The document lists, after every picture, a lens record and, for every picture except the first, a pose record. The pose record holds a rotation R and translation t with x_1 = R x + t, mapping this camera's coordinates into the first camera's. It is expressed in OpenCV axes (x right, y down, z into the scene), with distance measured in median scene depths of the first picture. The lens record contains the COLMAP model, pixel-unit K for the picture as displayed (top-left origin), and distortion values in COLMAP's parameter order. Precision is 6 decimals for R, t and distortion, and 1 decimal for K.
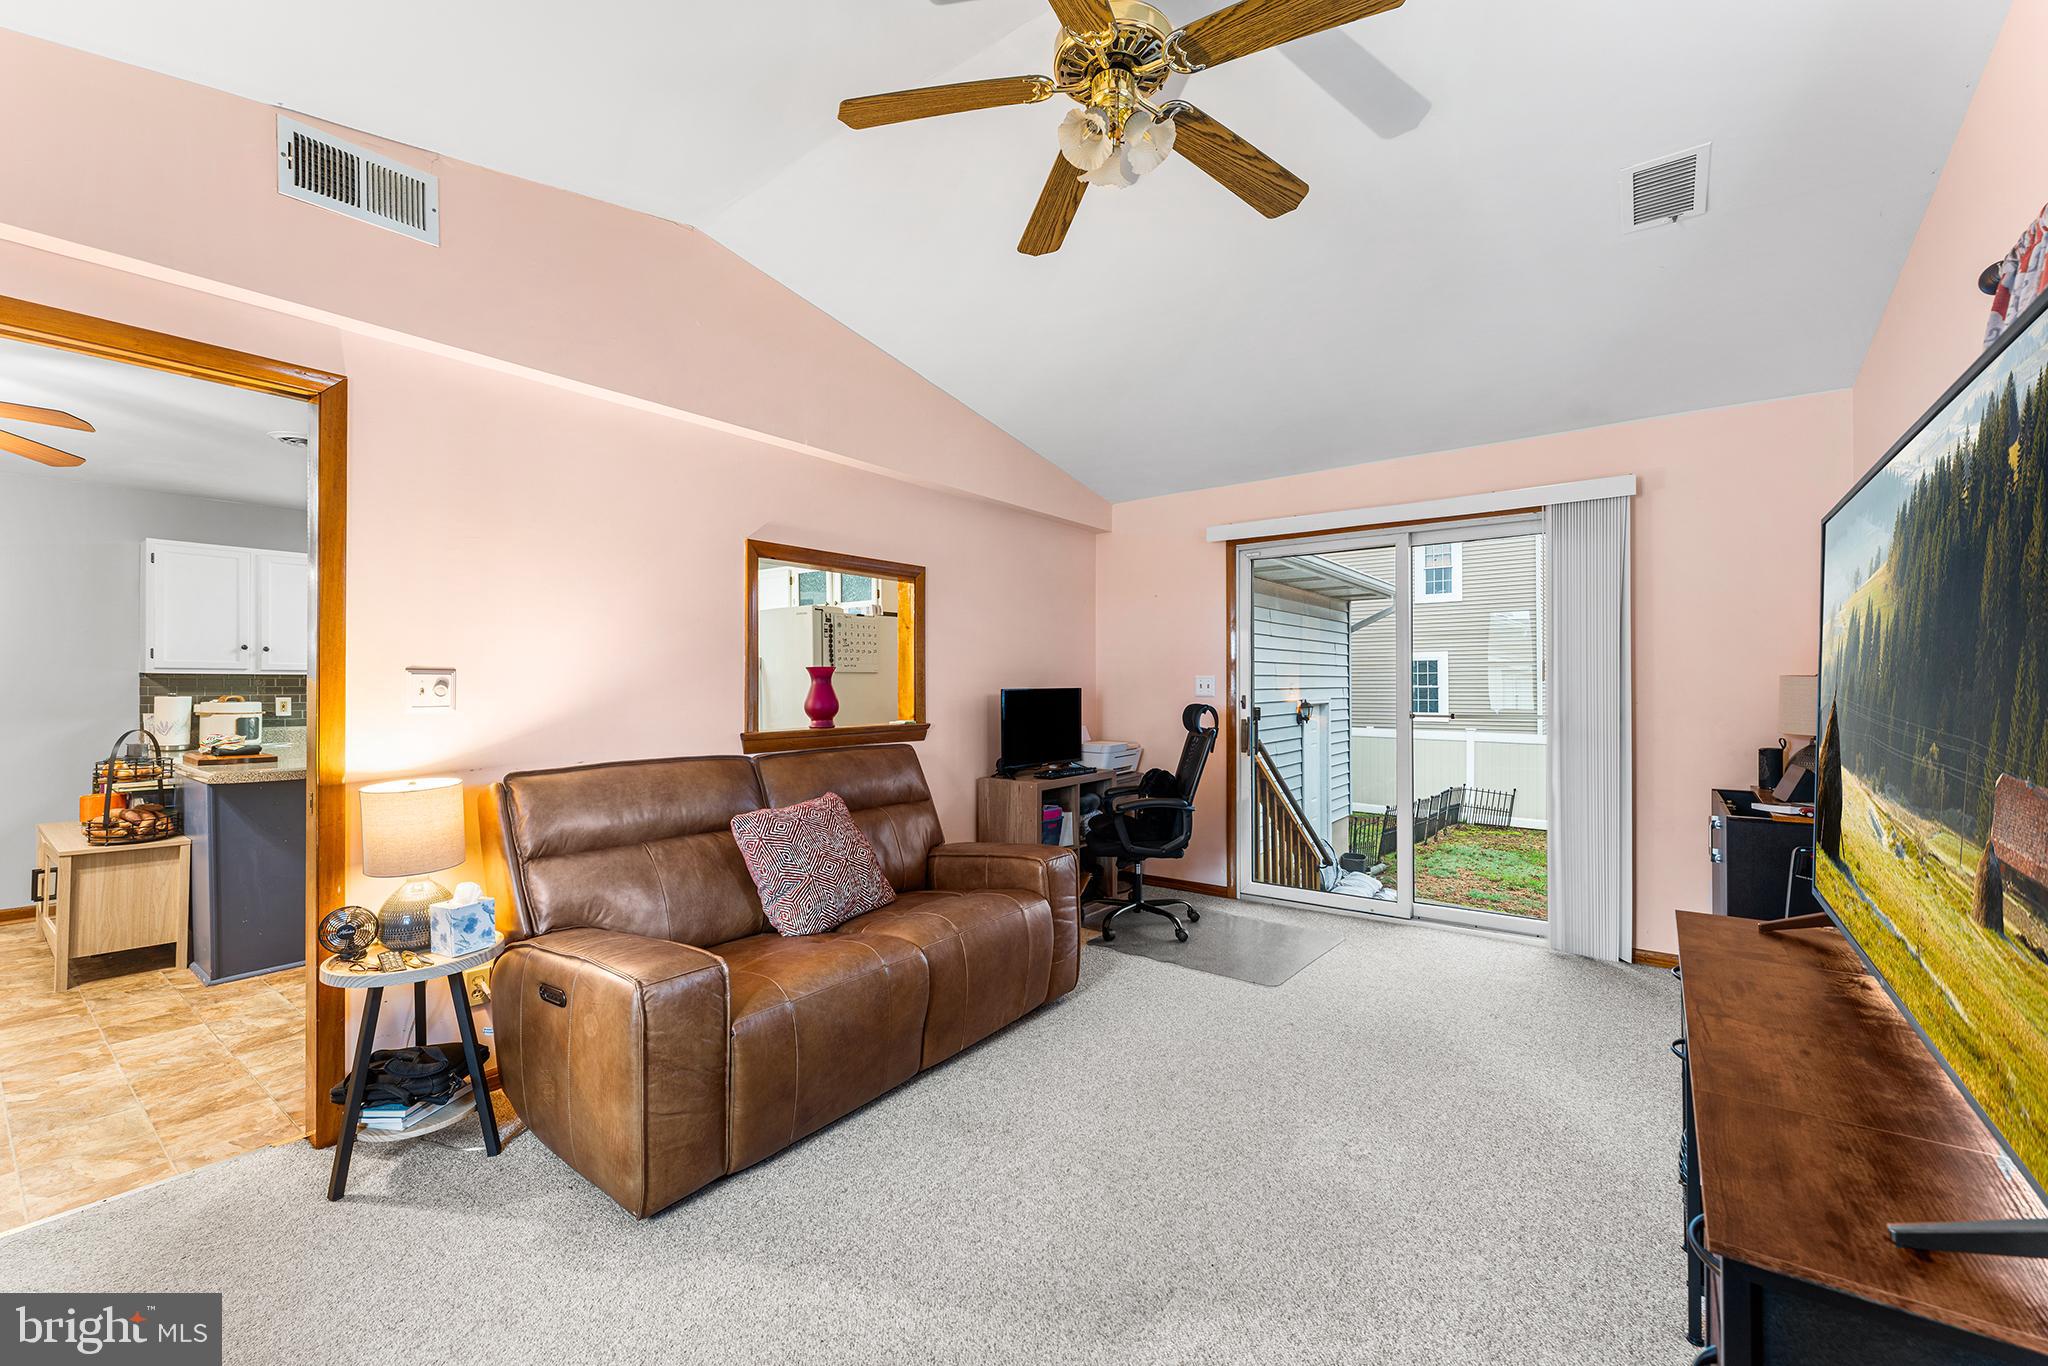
lens RADIAL K [[826.5, 0, 1030.9], [0, 826.5, 675.8], [0, 0, 1]] dist [-0.004029, 0.000156]
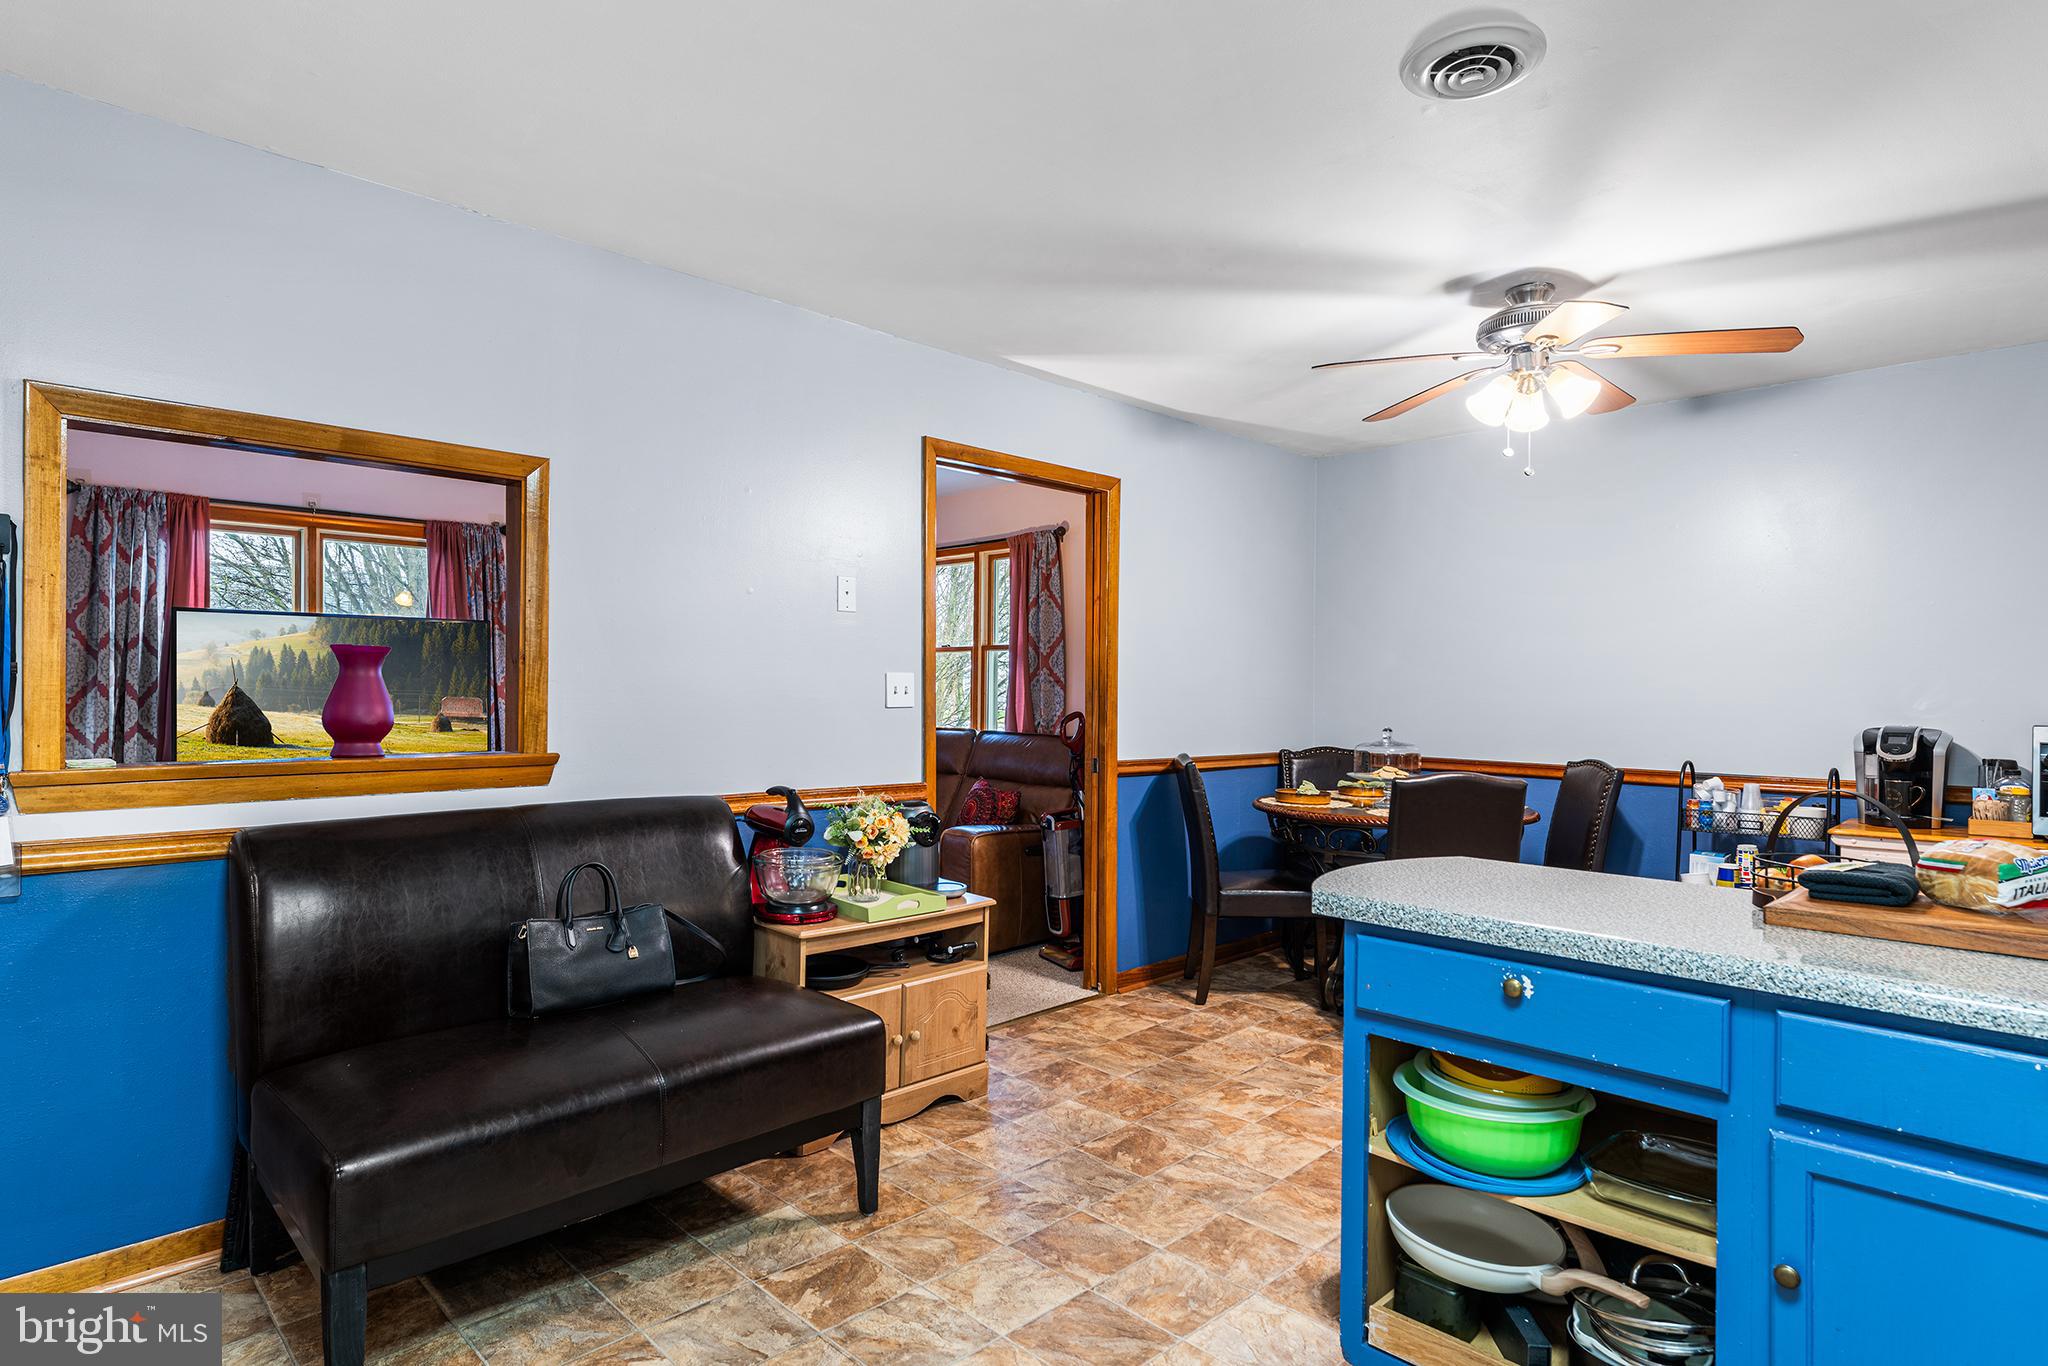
lens RADIAL K [[1090.6, 0, 1025.8], [0, 1090.6, 681.9], [0, 0, 1]] dist [-0.001360, -0.001092]
pose [[-0.989095, 0.008718, 0.147017, -1.063546], [0.005954, 0.999797, -0.019233, 0.031981], [-0.147155, -0.018148, -0.988947, 2.203826]]
